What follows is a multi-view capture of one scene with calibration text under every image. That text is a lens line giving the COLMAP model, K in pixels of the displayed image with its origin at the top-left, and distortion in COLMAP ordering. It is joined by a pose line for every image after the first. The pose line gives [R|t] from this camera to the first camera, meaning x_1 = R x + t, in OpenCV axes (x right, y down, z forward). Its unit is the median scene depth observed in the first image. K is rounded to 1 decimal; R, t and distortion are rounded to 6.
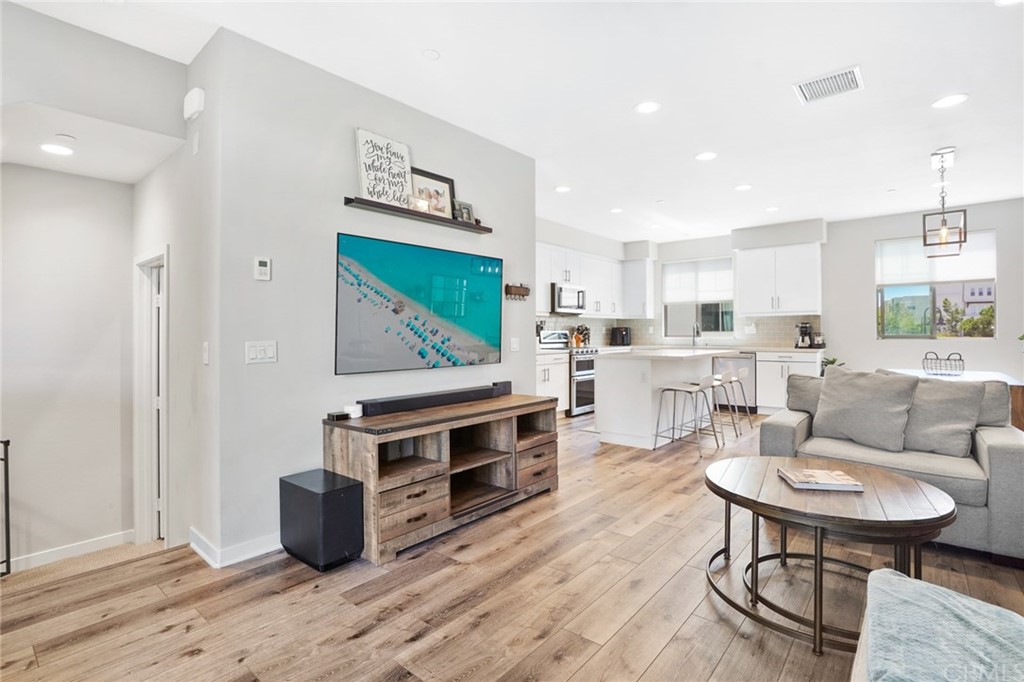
lens RADIAL K [[507.6, 0, 515.1], [0, 507.6, 338.4], [0, 0, 1]] dist [-0.025673, 0.006569]
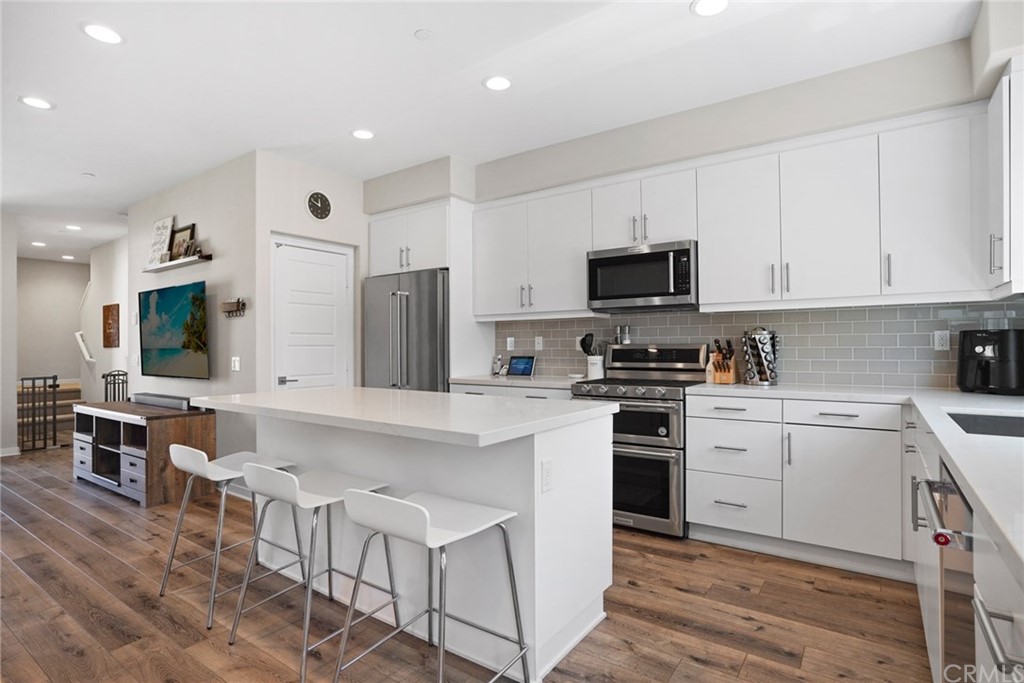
lens RADIAL K [[507.6, 0, 501.8], [0, 507.6, 349.6], [0, 0, 1]] dist [-0.025673, 0.006569]
pose [[0.044867, 0.004739, -0.998982, 0.534876], [-0.006967, 0.999966, 0.004431, -0.010910], [0.998969, 0.006761, 0.044898, 0.802341]]
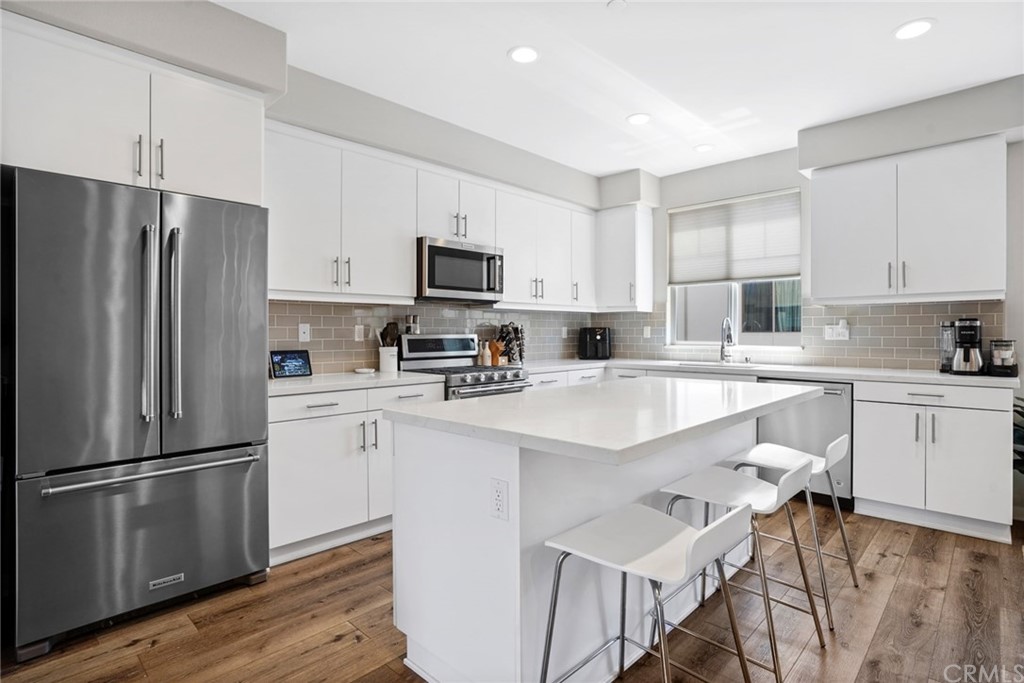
lens RADIAL K [[507.6, 0, 517.4], [0, 507.6, 338.7], [0, 0, 1]] dist [-0.025673, 0.006569]
pose [[0.996548, 0.001820, -0.083003, 0.191029], [-0.001462, 0.999989, 0.004375, -0.012573], [0.083010, -0.004238, 0.996540, 0.474546]]
